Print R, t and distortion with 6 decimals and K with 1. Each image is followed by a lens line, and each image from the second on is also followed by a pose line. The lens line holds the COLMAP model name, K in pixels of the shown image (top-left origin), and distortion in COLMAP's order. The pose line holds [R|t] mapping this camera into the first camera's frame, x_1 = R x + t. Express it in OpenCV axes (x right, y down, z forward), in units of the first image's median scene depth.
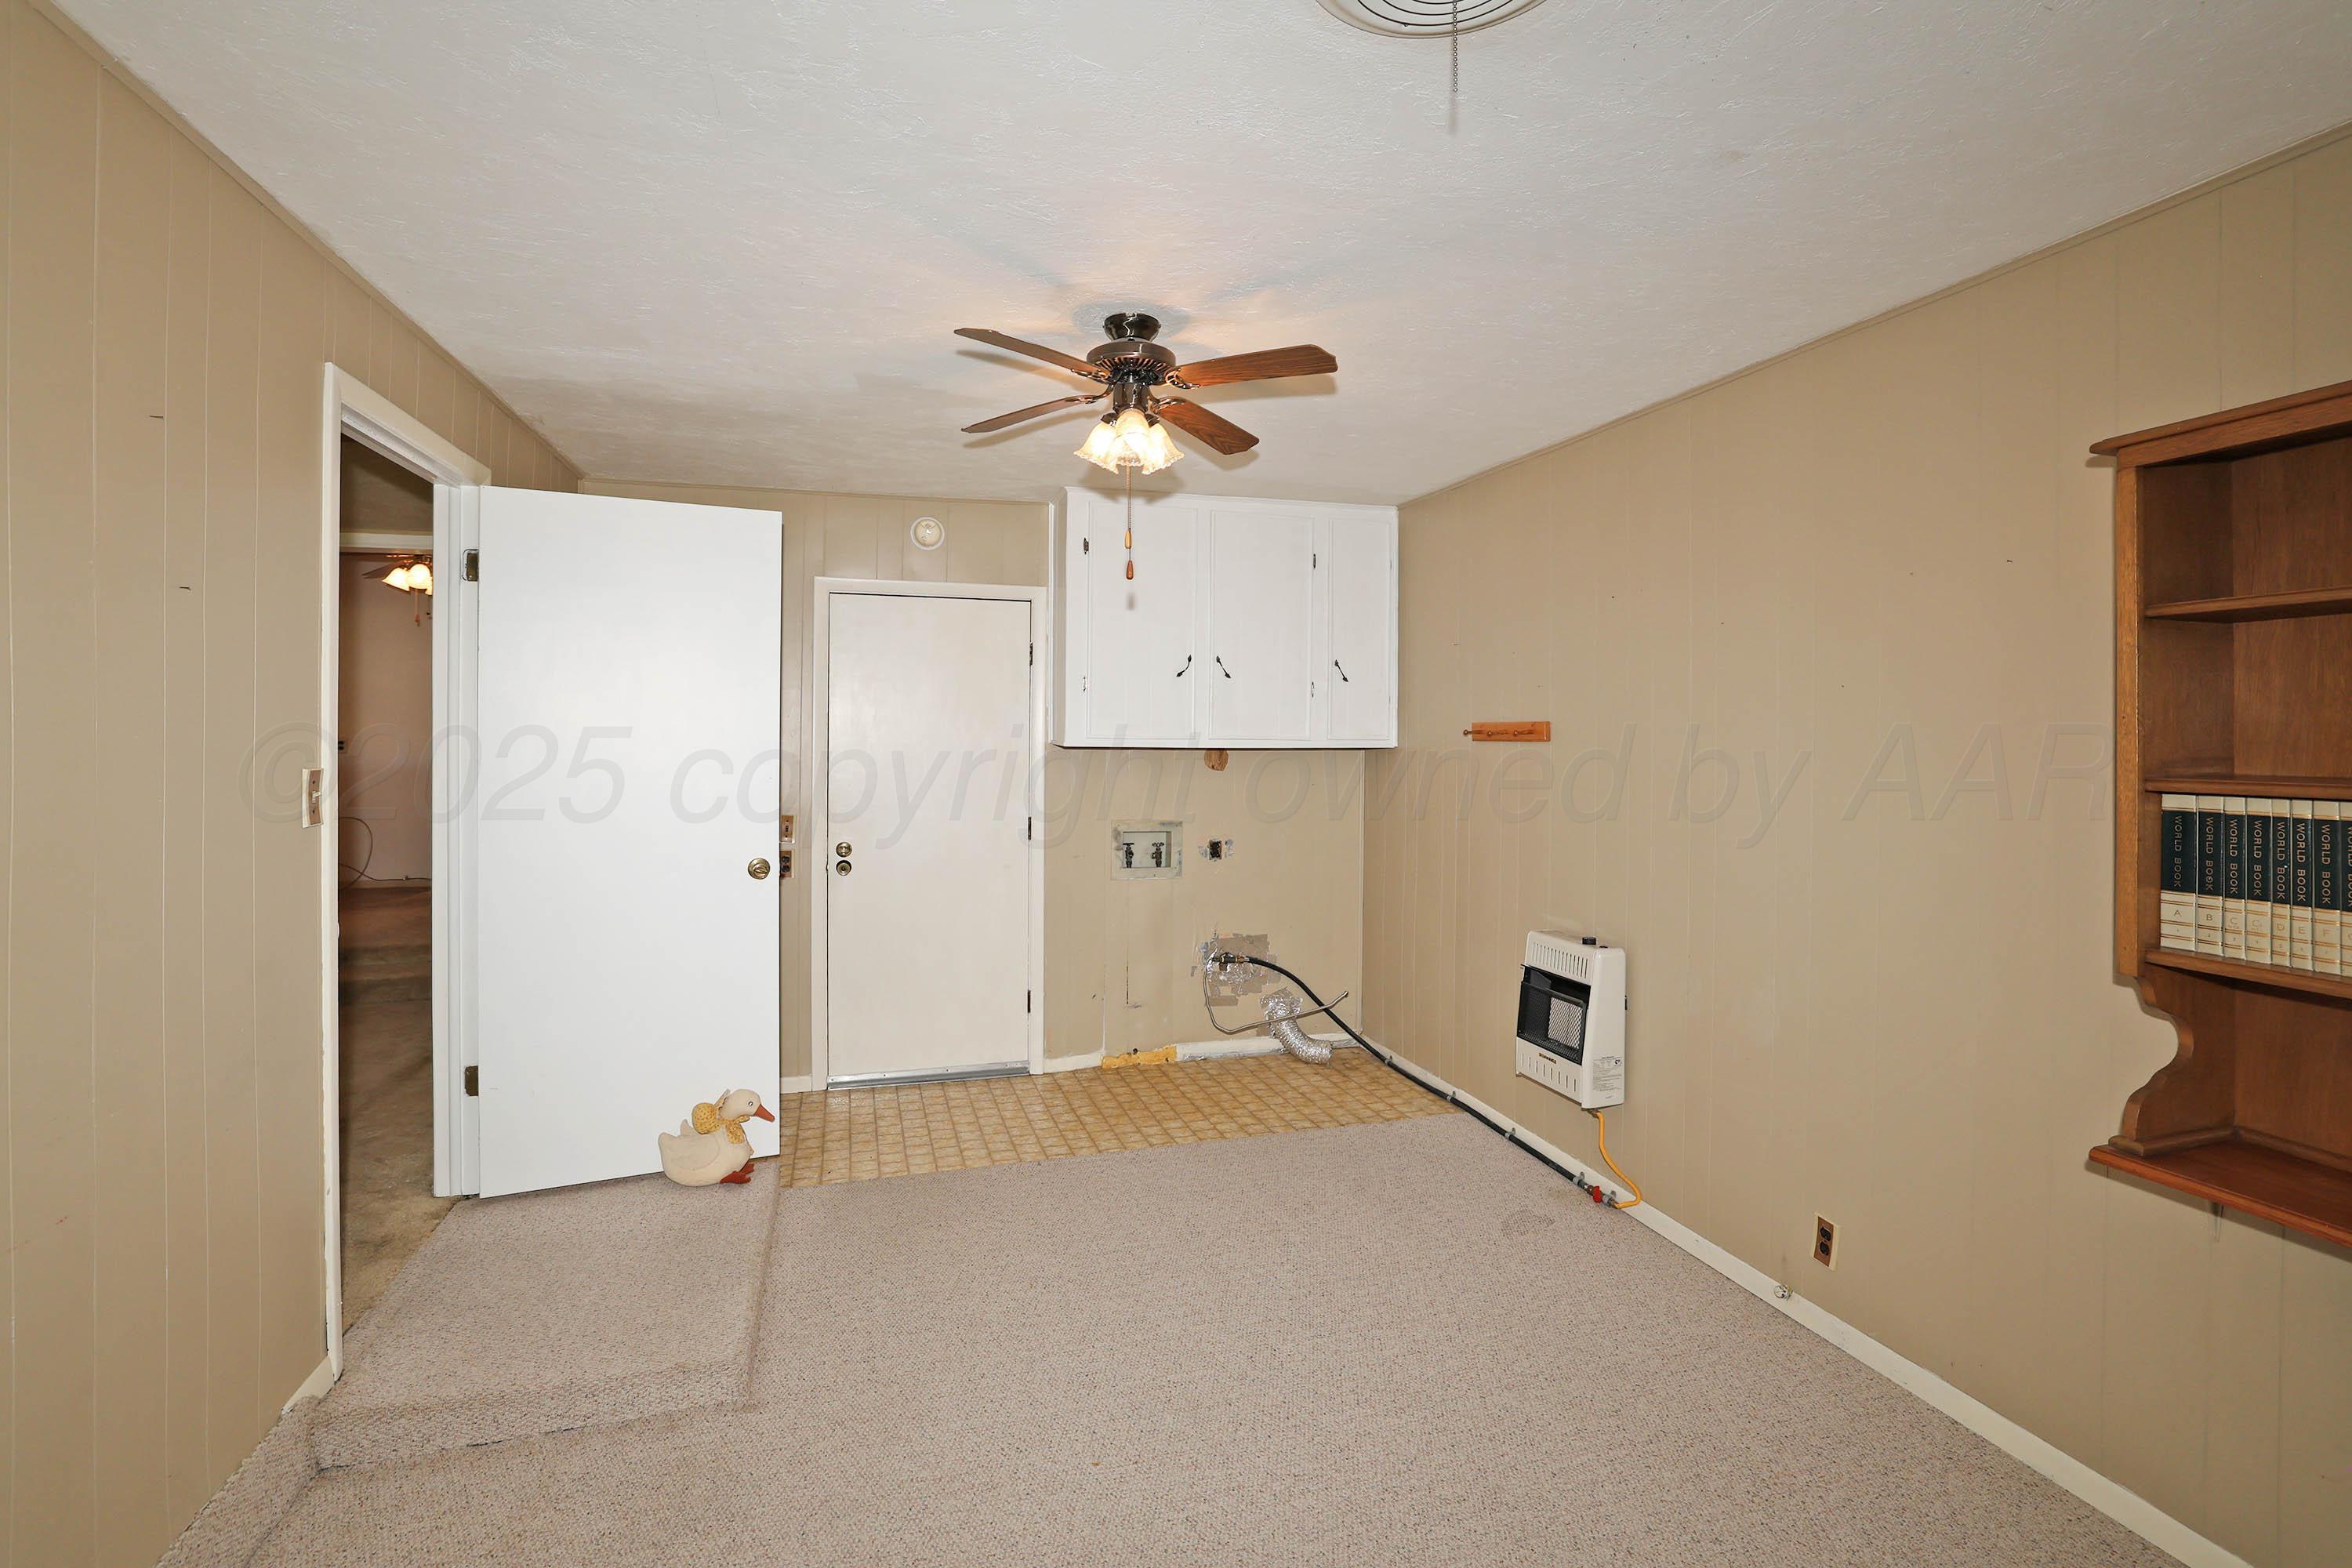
lens RADIAL K [[1059.6, 0, 1171.7], [0, 1059.6, 717.8], [0, 0, 1]] dist [-0.001371, -0.000105]
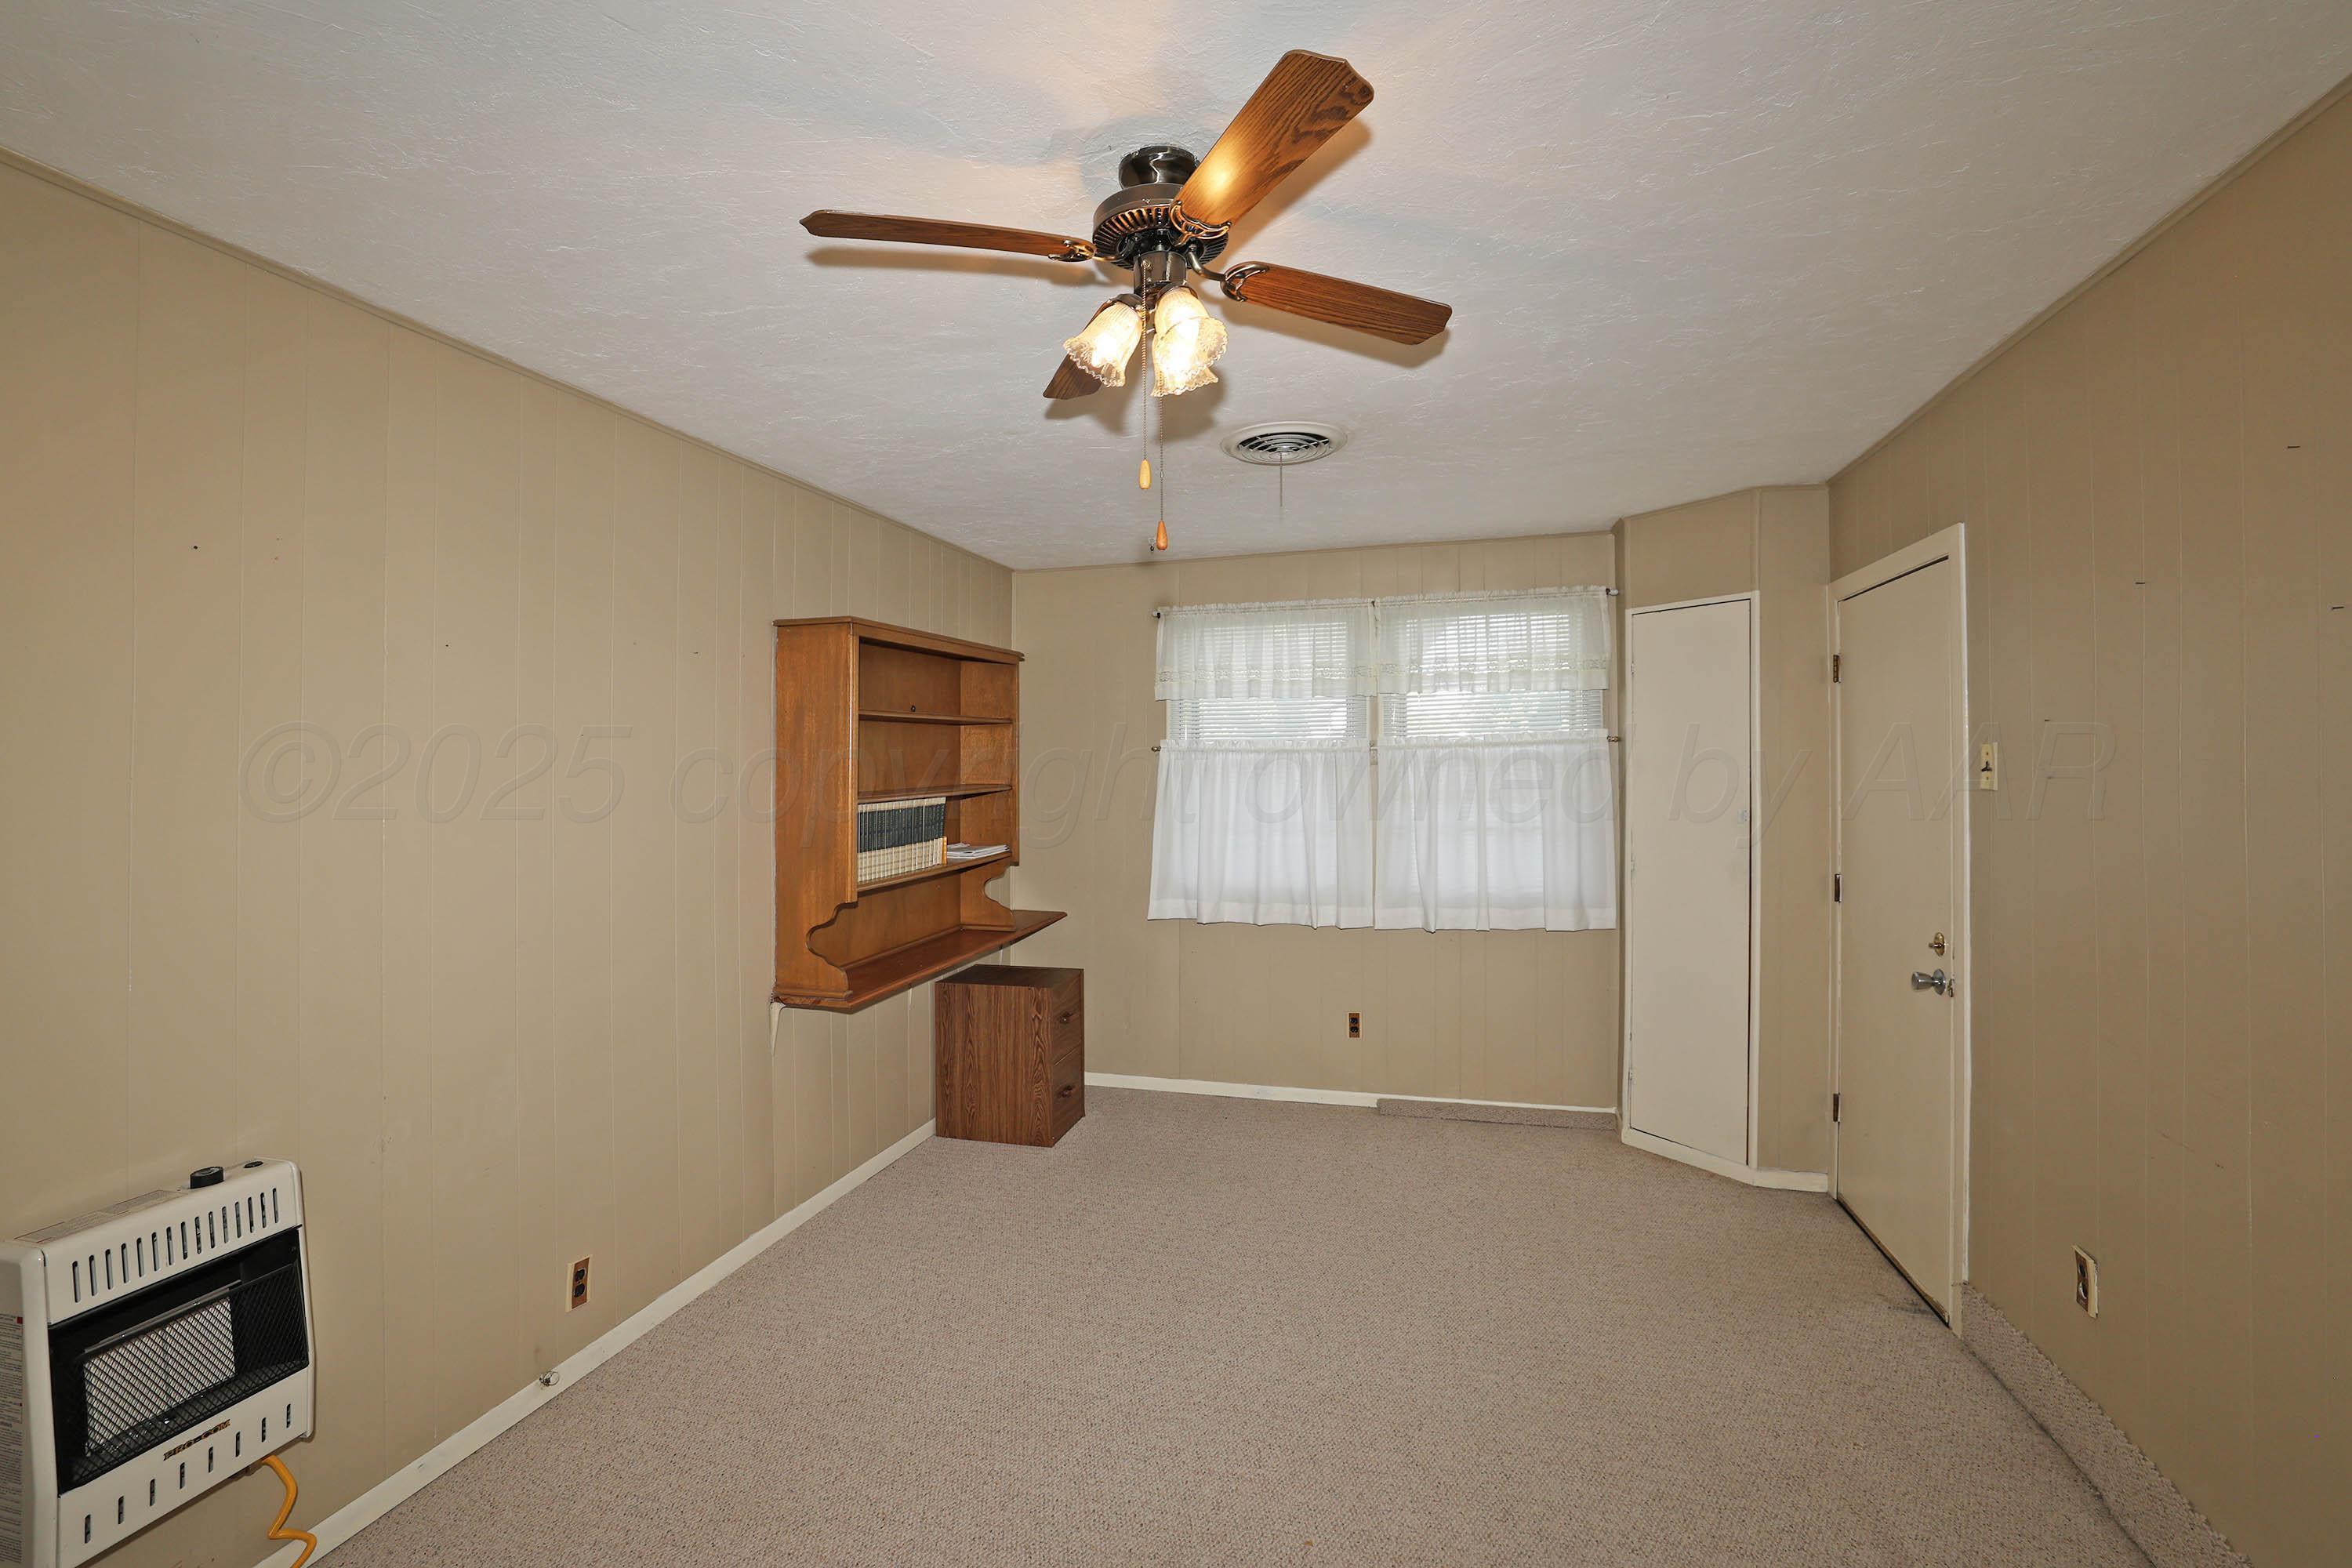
lens RADIAL K [[1052.8, 0, 1145.9], [0, 1052.8, 776.9], [0, 0, 1]] dist [0.002098, 0.000407]
pose [[-0.827434, -0.002281, 0.561559, -0.508402], [0.004009, 0.999942, 0.009968, 0.004631], [-0.561549, 0.010499, -0.827377, 1.962439]]
